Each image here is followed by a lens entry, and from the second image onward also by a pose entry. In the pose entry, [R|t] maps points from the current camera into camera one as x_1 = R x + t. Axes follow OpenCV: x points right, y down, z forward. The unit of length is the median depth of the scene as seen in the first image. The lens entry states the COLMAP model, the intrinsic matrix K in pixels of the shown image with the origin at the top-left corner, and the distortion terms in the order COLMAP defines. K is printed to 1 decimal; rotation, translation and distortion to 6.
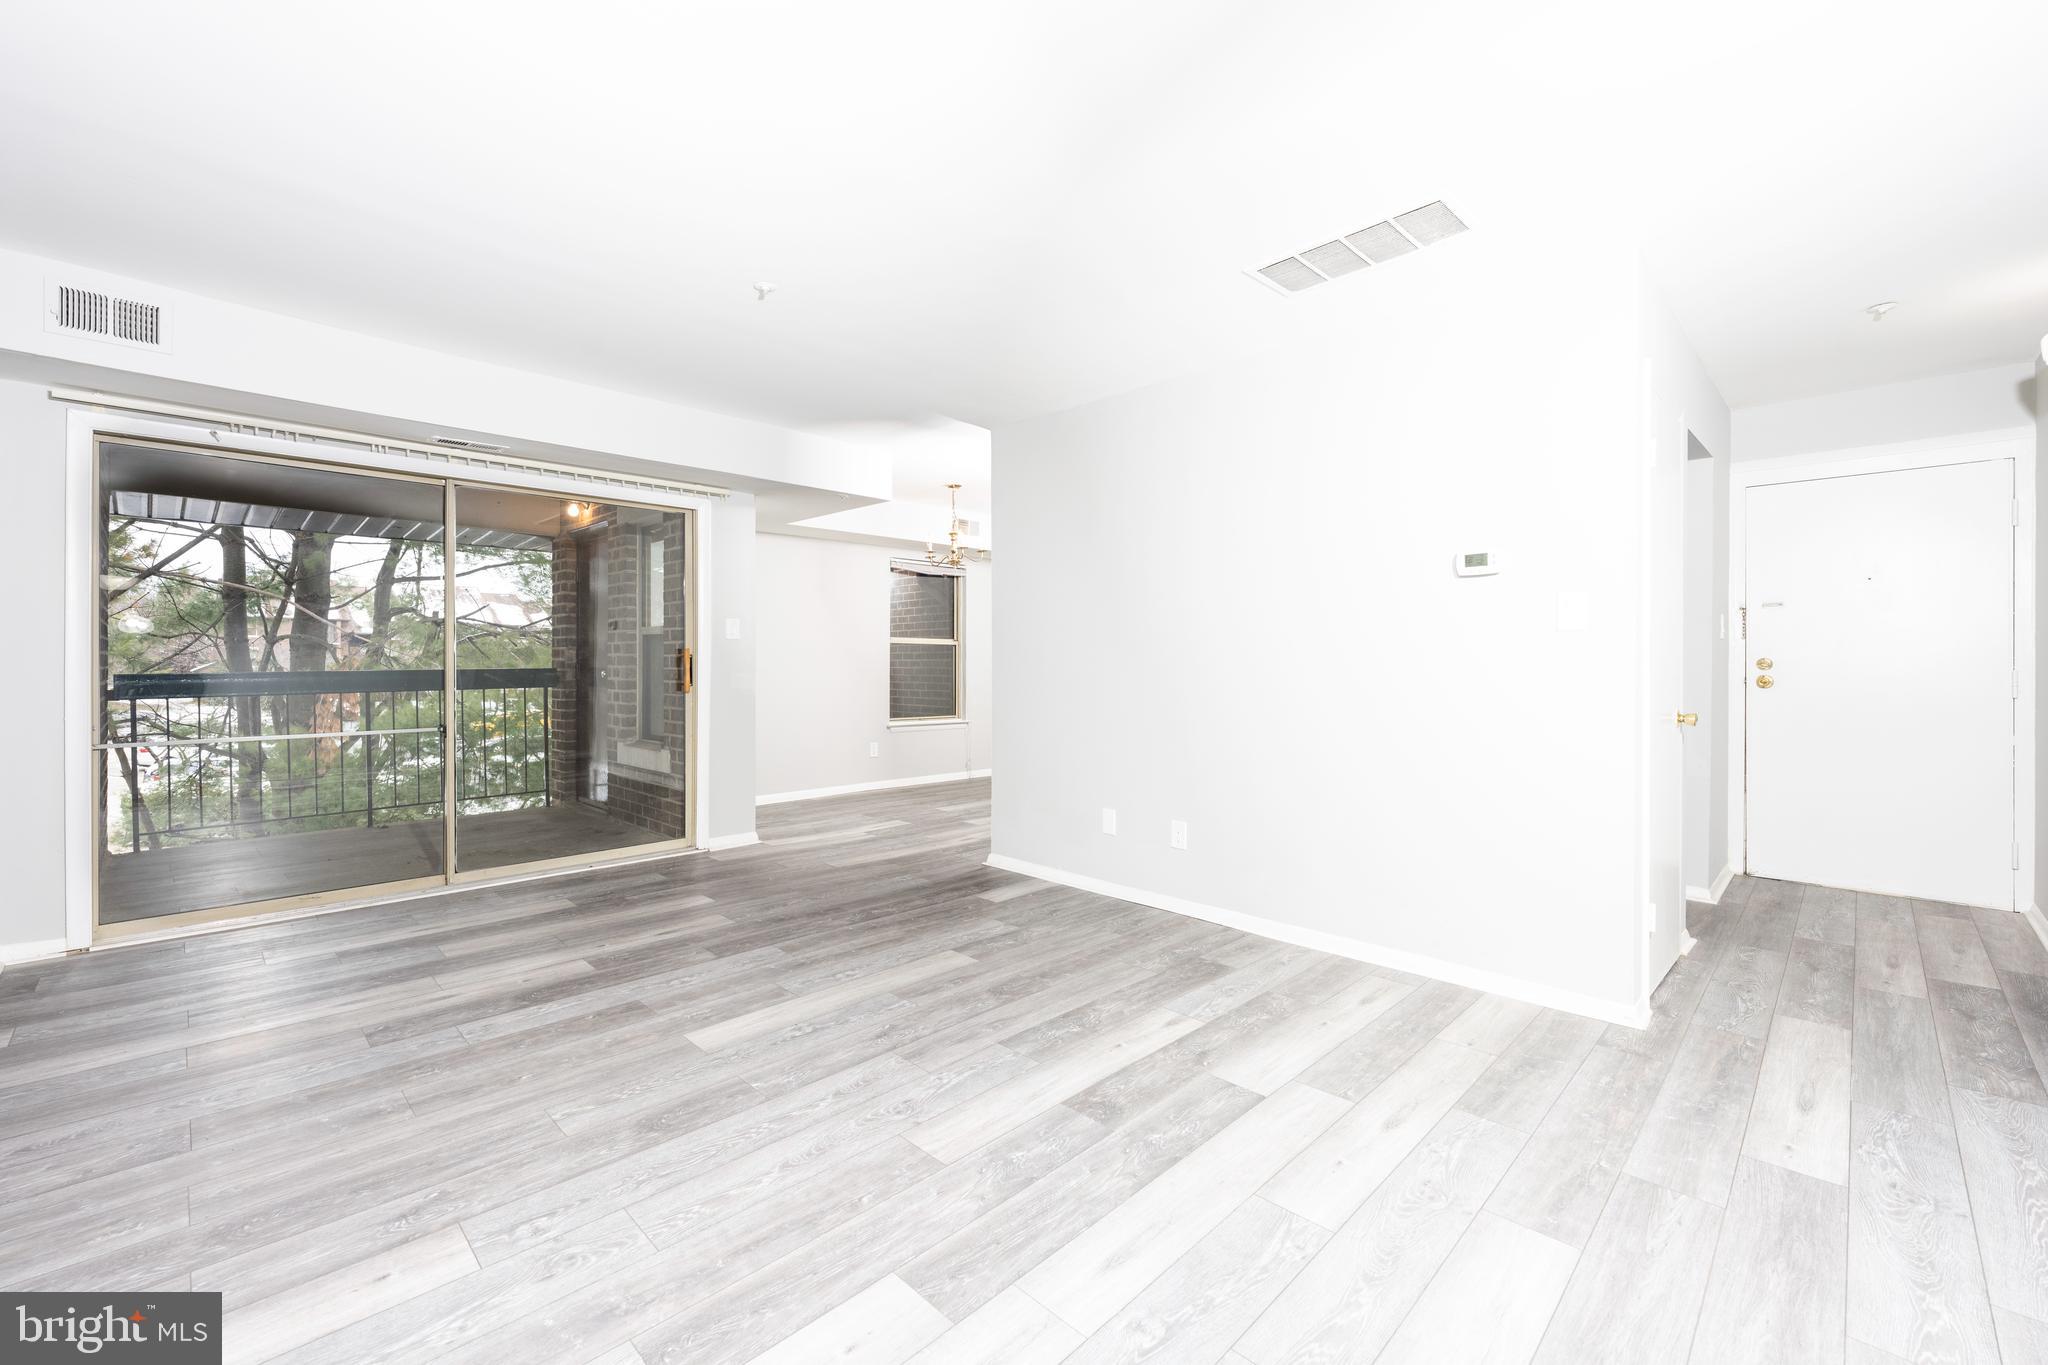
lens RADIAL K [[890.0, 0, 1043.8], [0, 890.0, 667.3], [0, 0, 1]] dist [-0.001738, 0.000896]
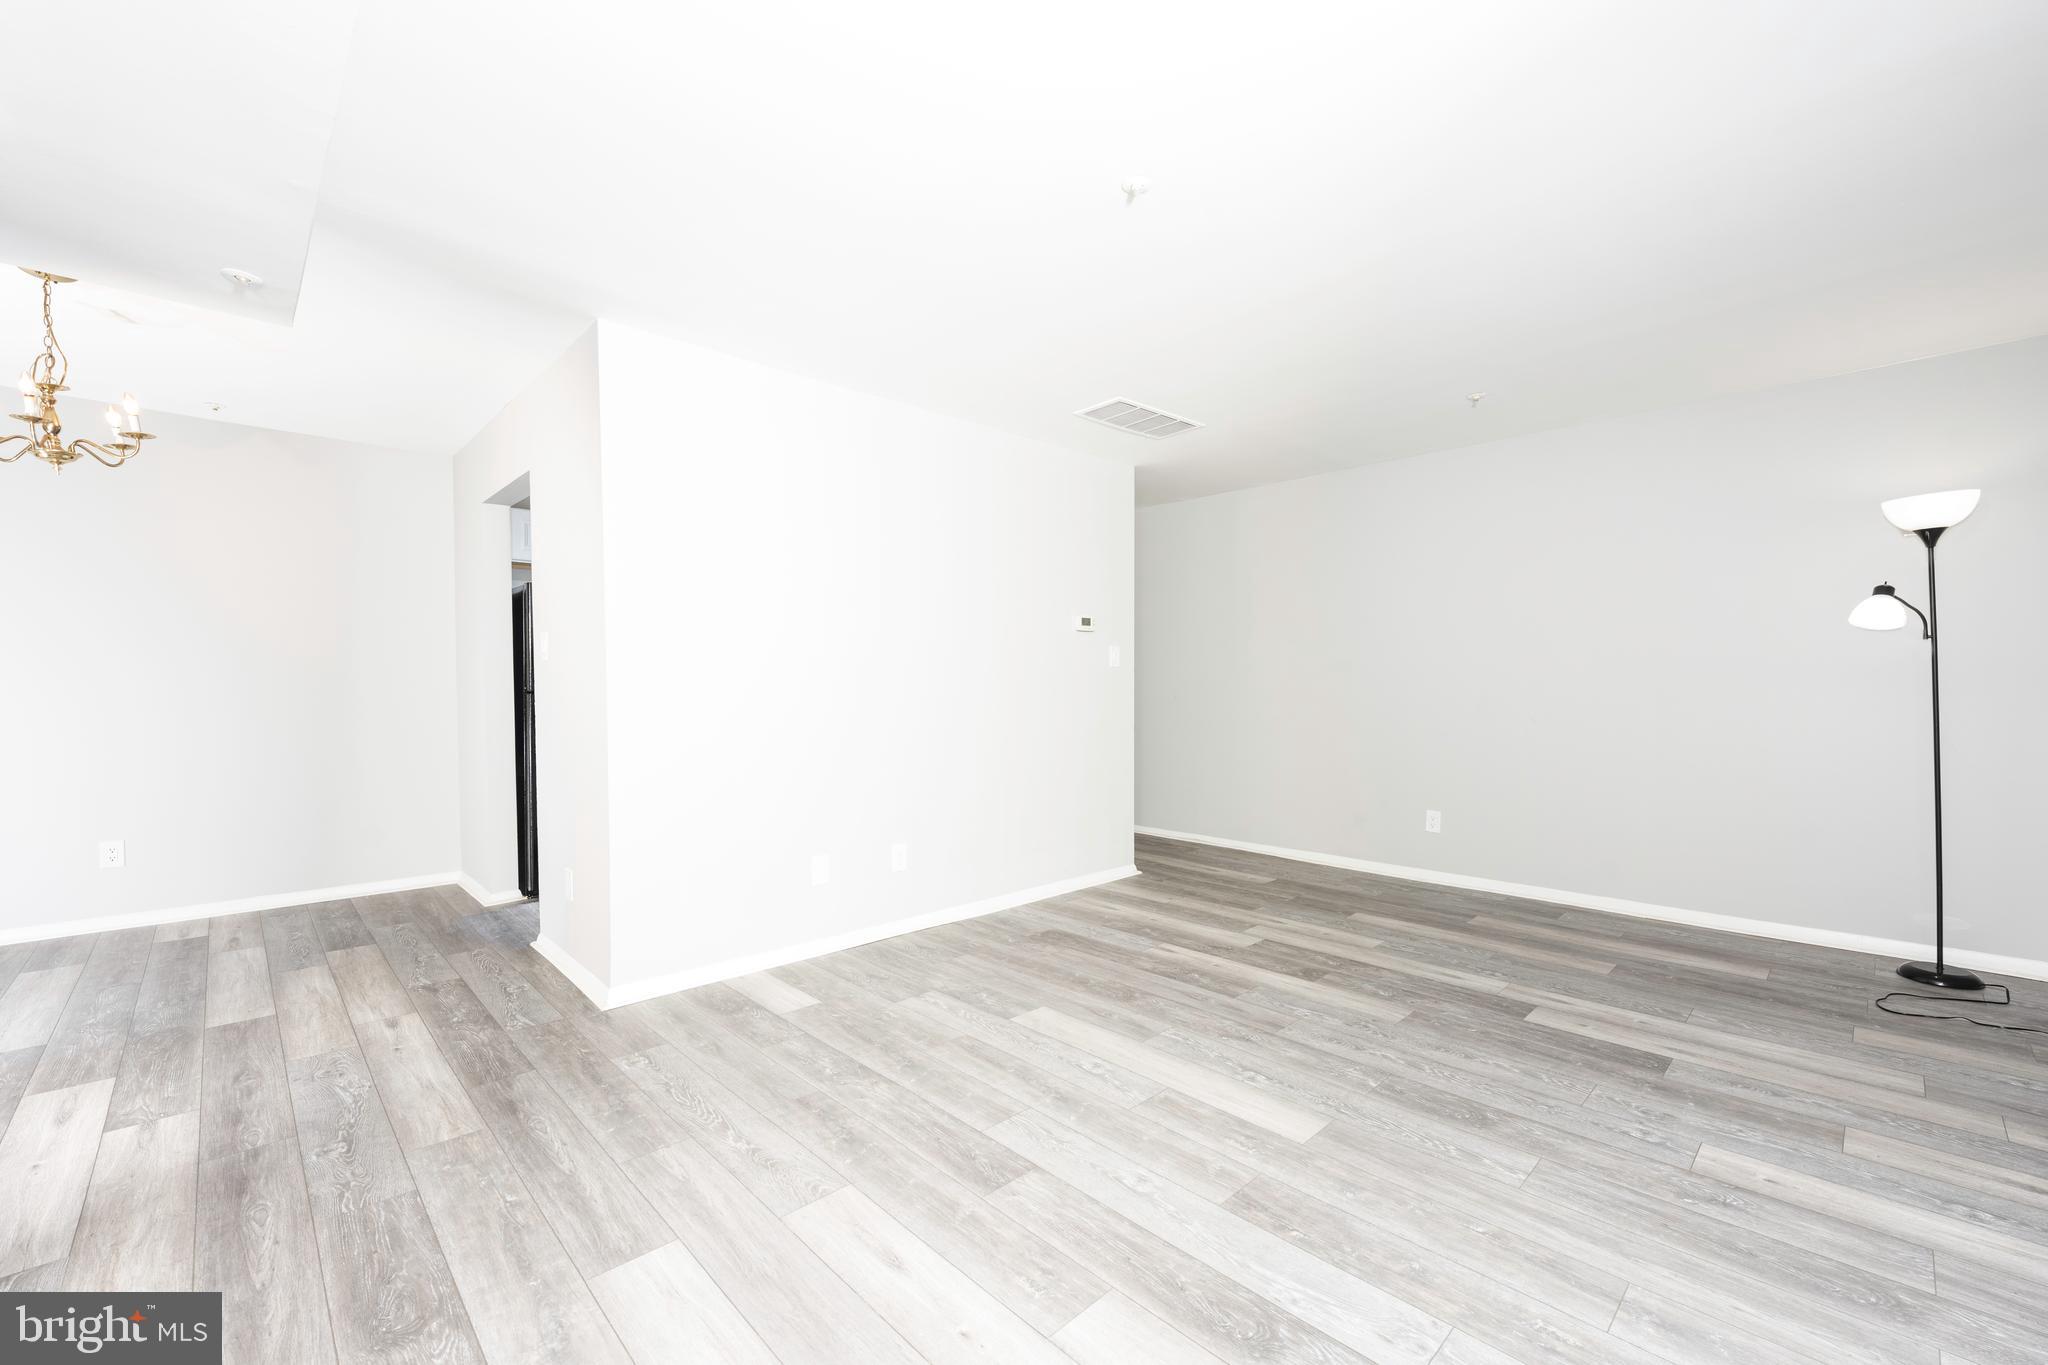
lens RADIAL K [[832.1, 0, 1041.3], [0, 832.1, 688.2], [0, 0, 1]] dist [-0.003043, 0.000165]
pose [[0.002782, -0.007965, 0.999964, -1.089448], [0.010189, 0.999917, 0.007936, -0.012531], [-0.999944, 0.010166, 0.002863, 1.151858]]
